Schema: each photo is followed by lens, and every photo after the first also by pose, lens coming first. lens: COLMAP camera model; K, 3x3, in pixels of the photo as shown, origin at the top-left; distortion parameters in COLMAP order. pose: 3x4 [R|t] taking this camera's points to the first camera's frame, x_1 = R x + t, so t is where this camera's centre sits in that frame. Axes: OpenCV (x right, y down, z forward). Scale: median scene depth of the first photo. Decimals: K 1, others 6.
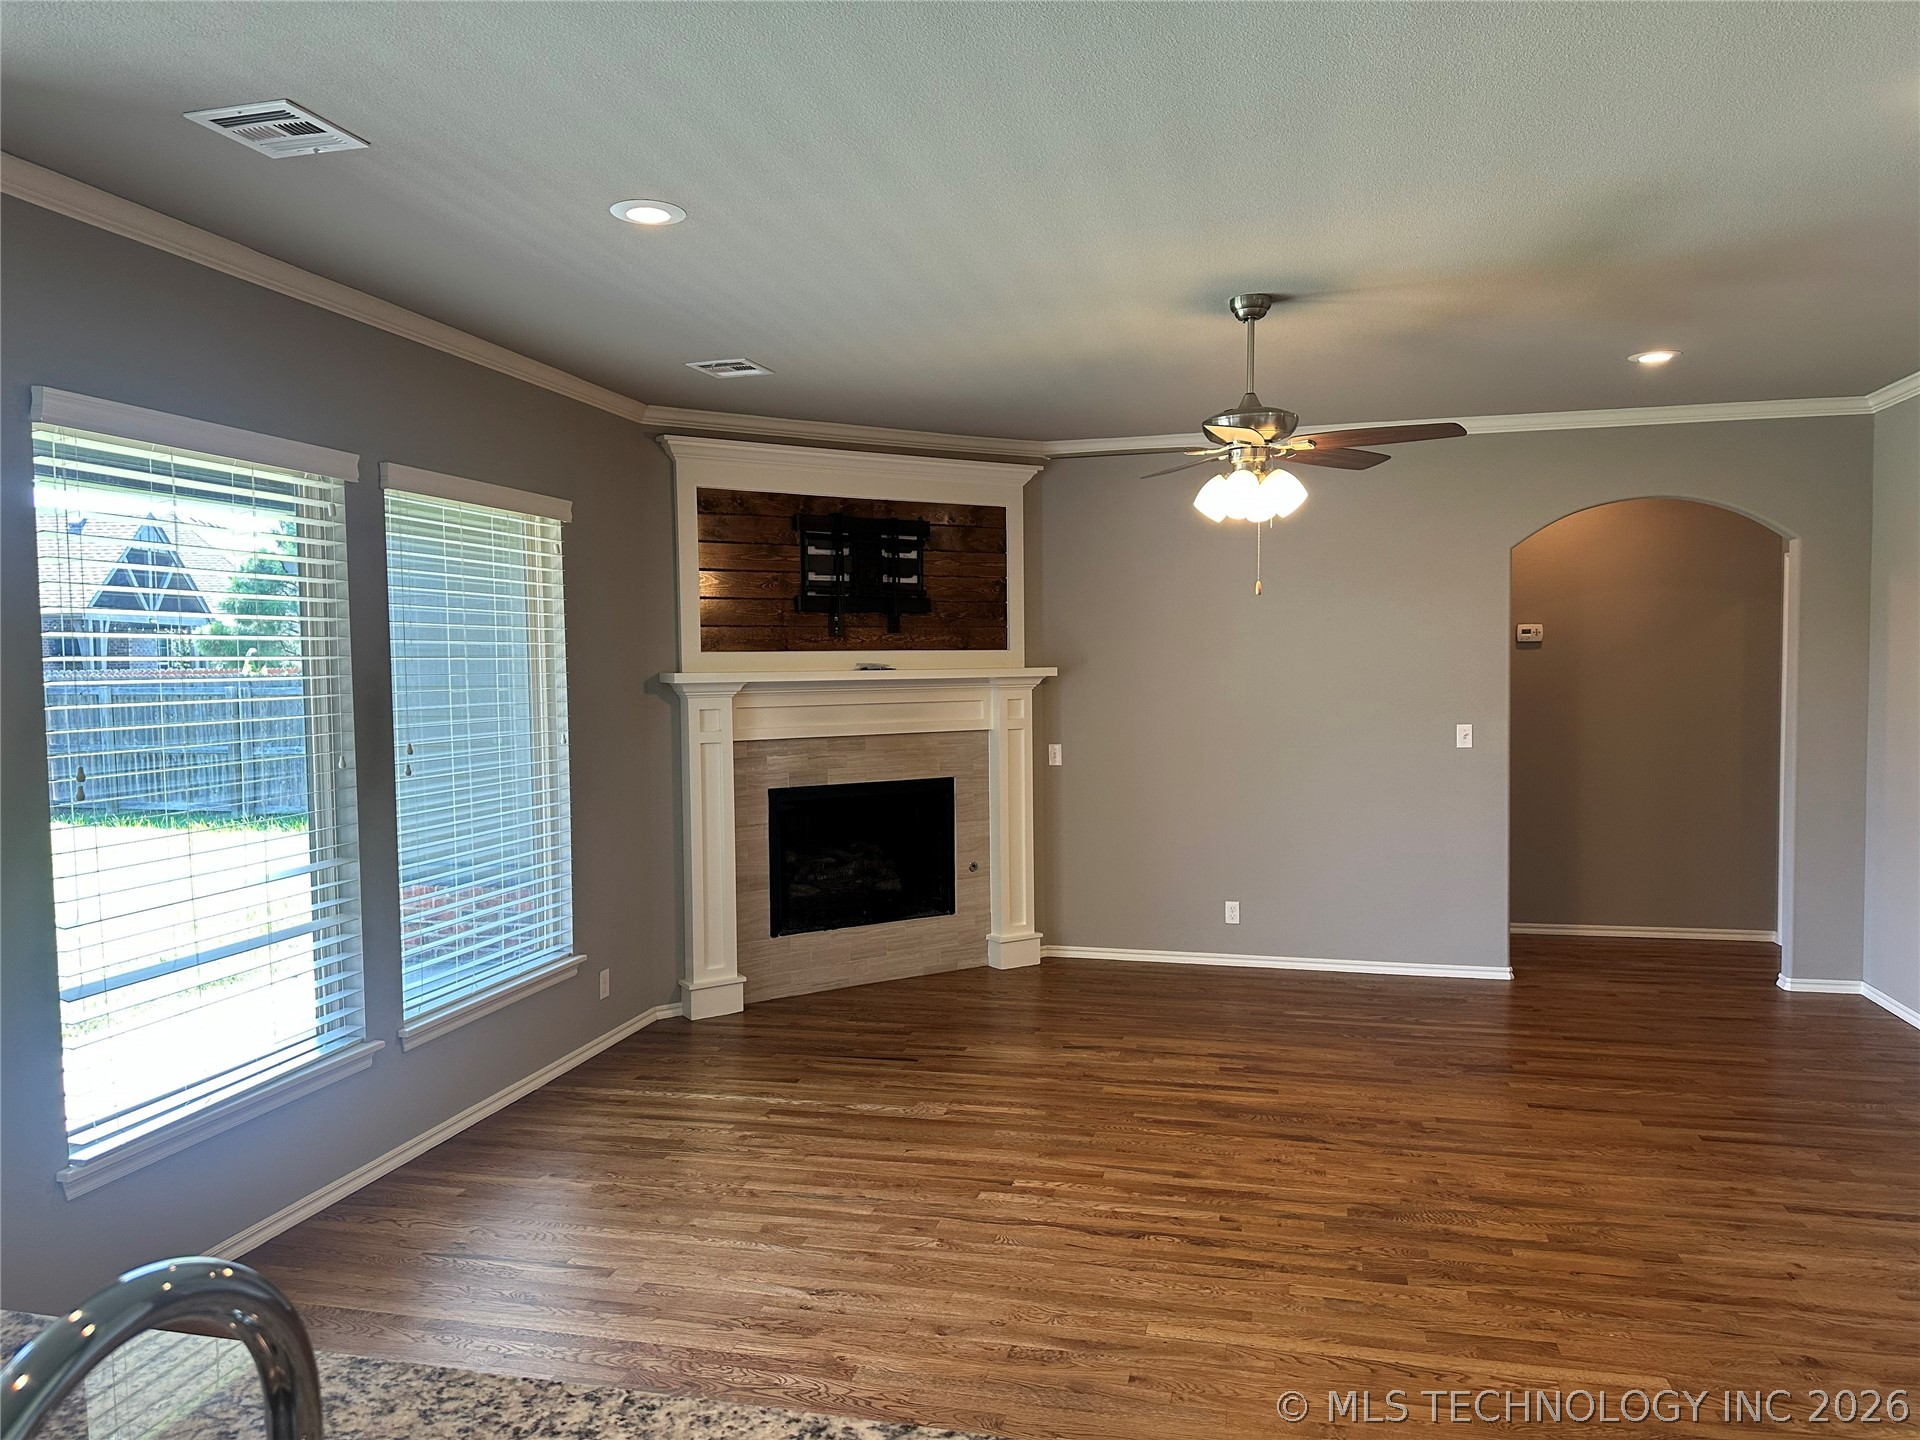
lens RADIAL K [[1350.0, 0, 970.0], [0, 1350.0, 722.5], [0, 0, 1]] dist [0.046799, -0.051920]
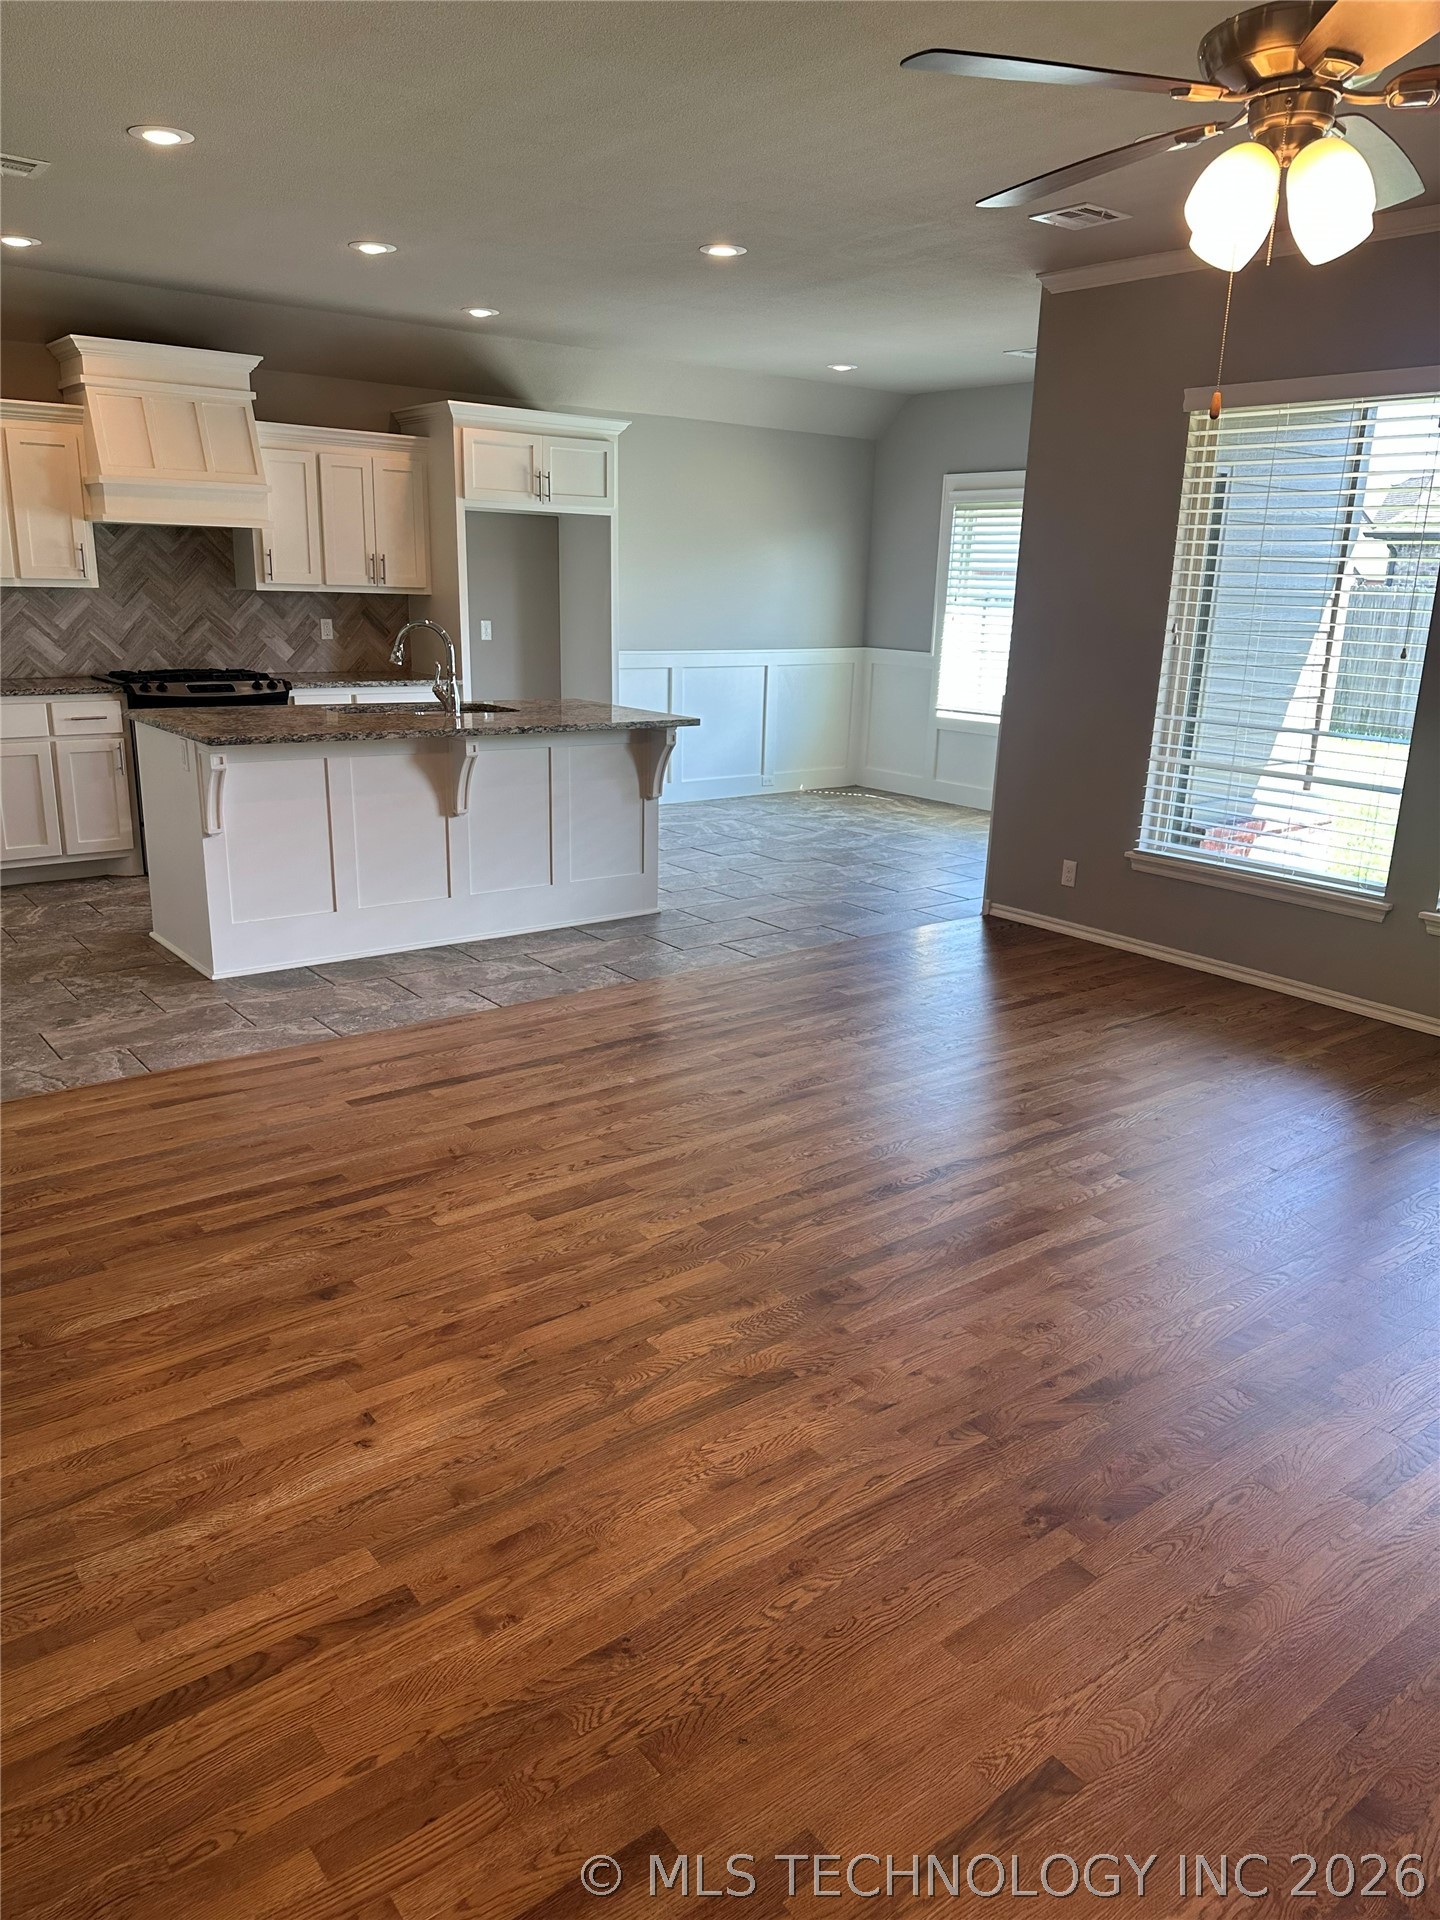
lens RADIAL K [[1350.0, 0, 733.0], [0, 1350.0, 953.6], [0, 0, 1]] dist [0.046799, -0.051920]
pose [[-0.622093, 0.205748, -0.755426, 0.943784], [-0.057000, 0.950392, 0.305789, -0.059889], [0.780866, 0.233288, -0.579504, 1.460749]]
